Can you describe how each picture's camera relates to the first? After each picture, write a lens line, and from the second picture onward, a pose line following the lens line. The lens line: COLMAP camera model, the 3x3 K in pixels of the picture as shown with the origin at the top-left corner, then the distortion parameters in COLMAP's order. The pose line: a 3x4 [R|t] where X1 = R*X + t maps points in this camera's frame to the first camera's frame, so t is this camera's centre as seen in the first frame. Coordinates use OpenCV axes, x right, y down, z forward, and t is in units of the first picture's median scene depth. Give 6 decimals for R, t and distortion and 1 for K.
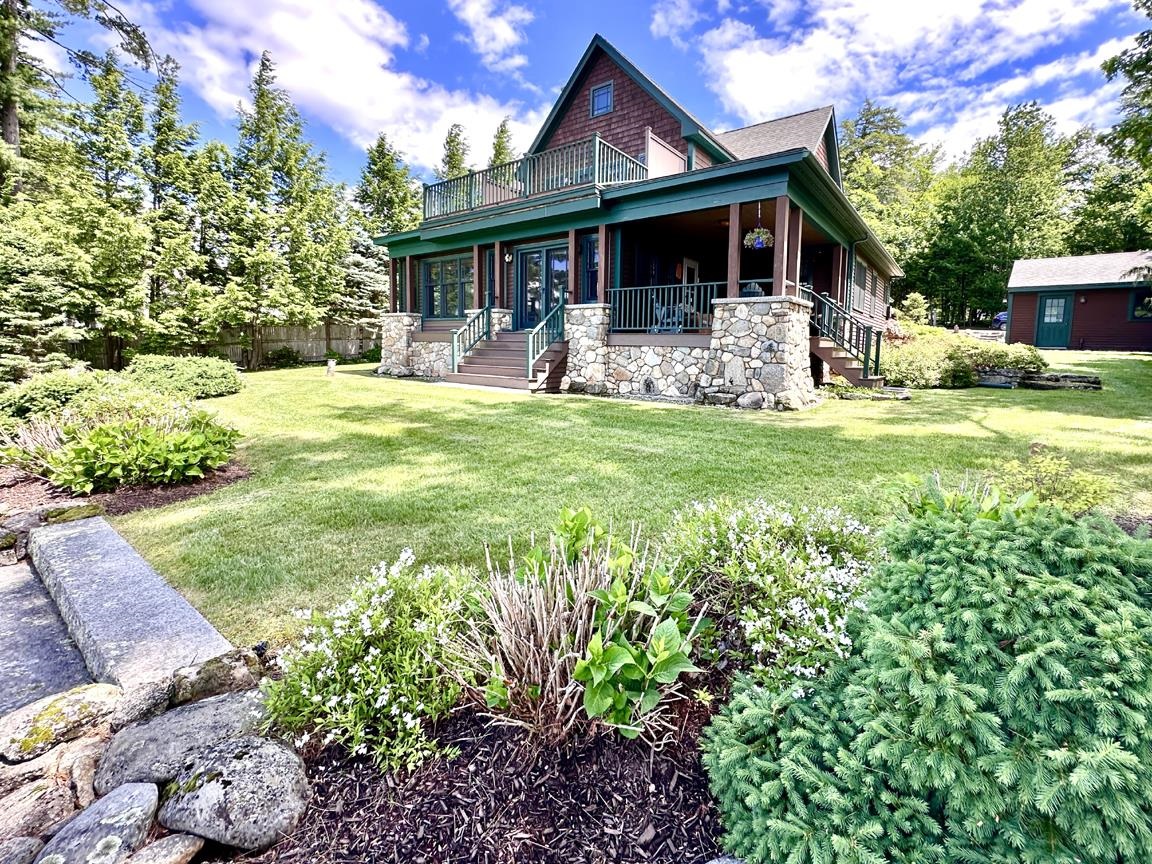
lens RADIAL K [[486.2, 0, 628.2], [0, 486.2, 386.3], [0, 0, 1]] dist [-0.000522, 0.000341]
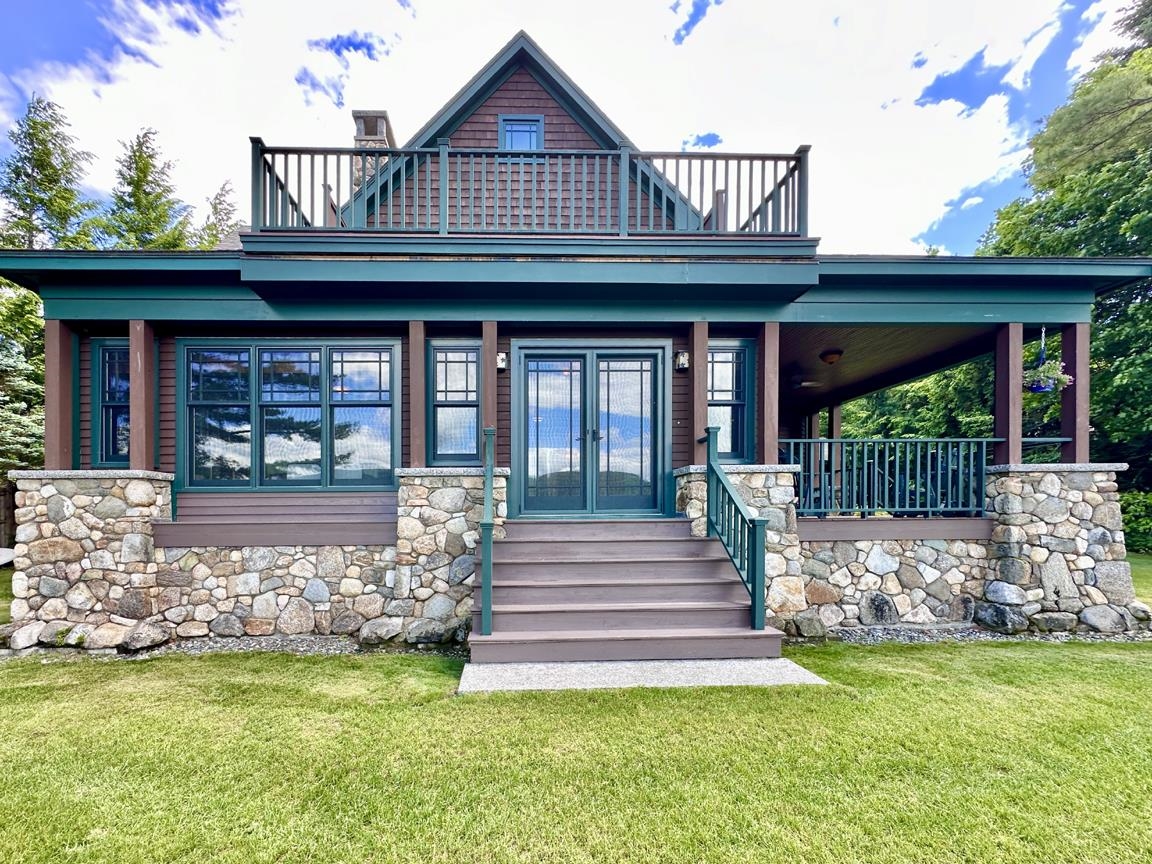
lens RADIAL K [[458.4, 0, 484.7], [0, 458.4, 535.6], [0, 0, 1]] dist [0.000315, 0.000234]
pose [[0.806620, -0.044846, 0.589366, -0.614888], [0.071847, 0.997163, -0.022456, -0.102032], [-0.586687, 0.060458, 0.807554, 0.771573]]
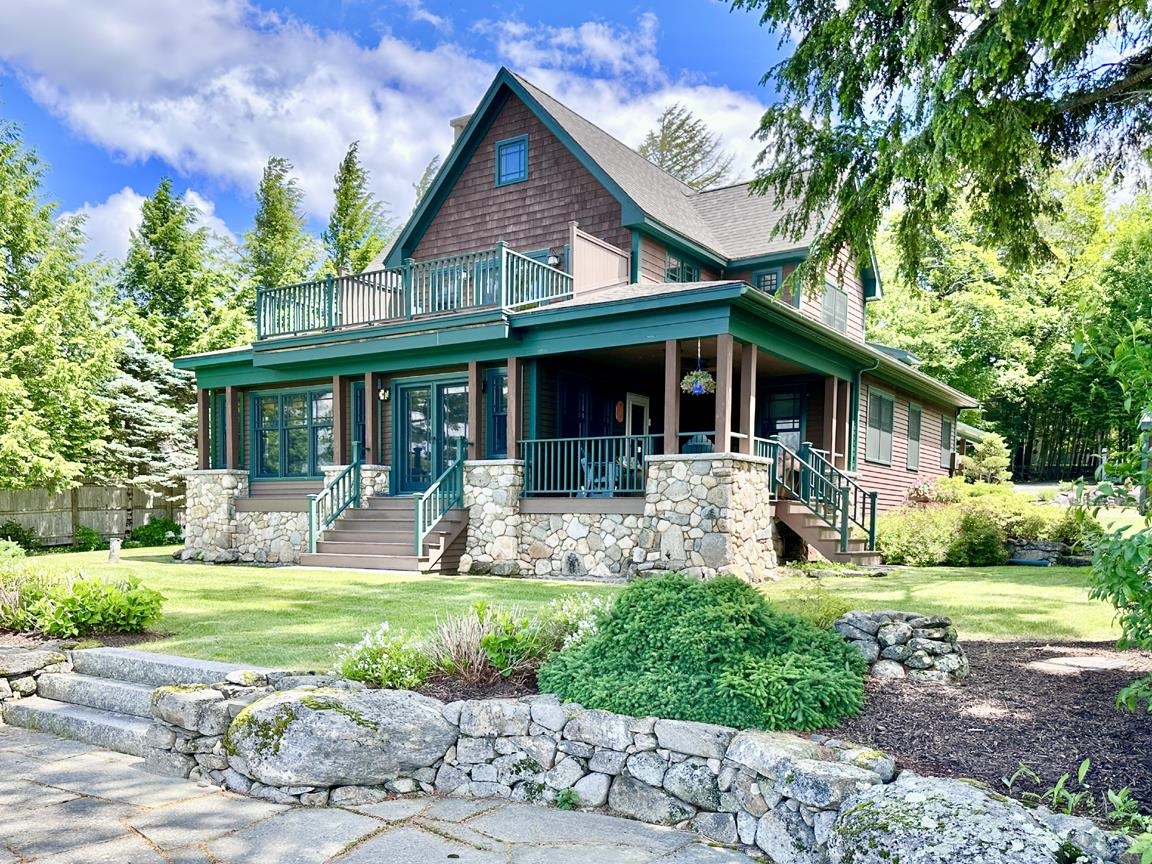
lens RADIAL K [[959.7, 0, 615.7], [0, 959.7, 569.8], [0, 0, 1]] dist [0.058147, -0.102243]
pose [[0.999163, -0.011403, 0.039294, 0.046757], [0.012582, 0.999474, -0.029895, 0.051270], [-0.038933, 0.030364, 0.998780, -0.513169]]
